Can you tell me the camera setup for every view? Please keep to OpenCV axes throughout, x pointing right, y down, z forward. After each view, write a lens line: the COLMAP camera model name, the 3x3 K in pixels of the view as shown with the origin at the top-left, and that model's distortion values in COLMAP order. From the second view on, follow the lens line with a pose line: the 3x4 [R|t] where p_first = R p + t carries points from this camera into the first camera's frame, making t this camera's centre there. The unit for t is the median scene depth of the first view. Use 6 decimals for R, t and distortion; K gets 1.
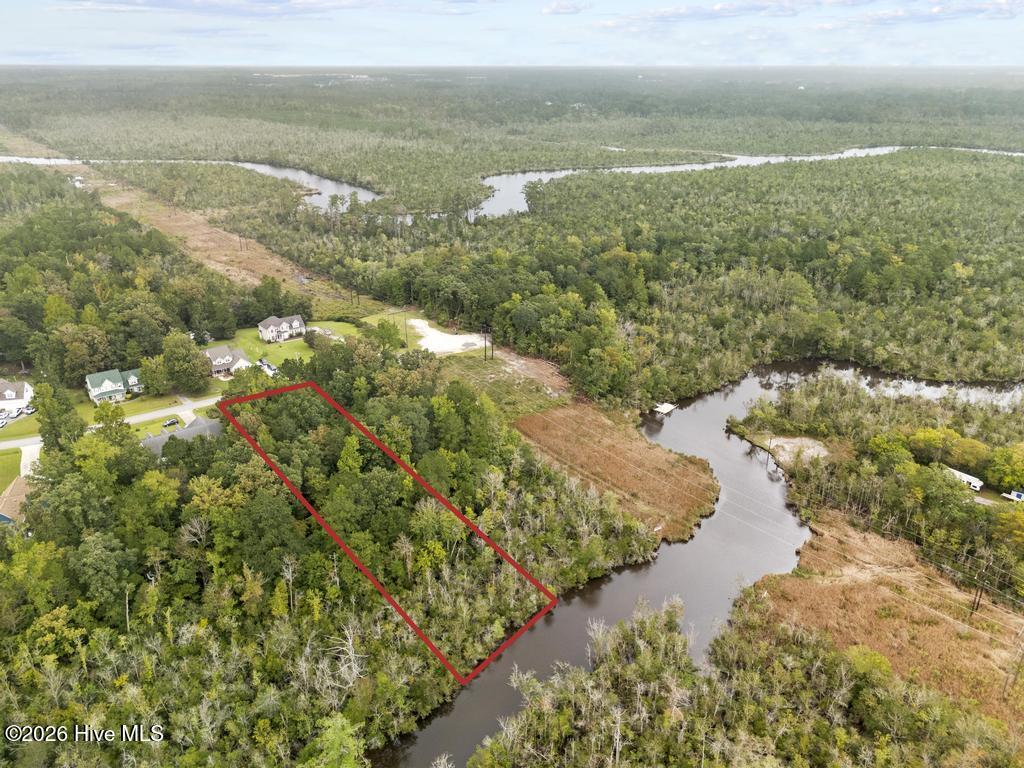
lens RADIAL K [[753.9, 0, 512.0], [0, 753.9, 384.0], [0, 0, 1]] dist [0.081502, -0.087902]
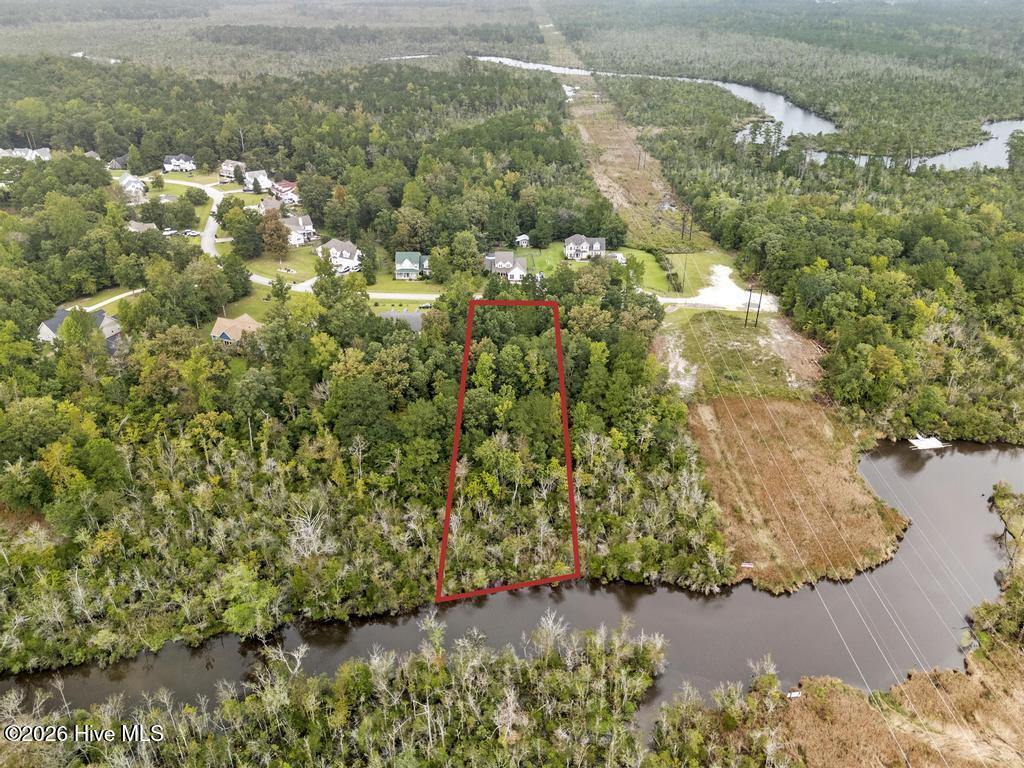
lens RADIAL K [[753.9, 0, 512.0], [0, 753.9, 384.0], [0, 0, 1]] dist [0.081502, -0.087902]
pose [[0.779665, 0.293252, -0.553287, 0.246006], [-0.242923, 0.956015, 0.164389, -0.043009], [0.577158, 0.006238, 0.816609, 0.117187]]
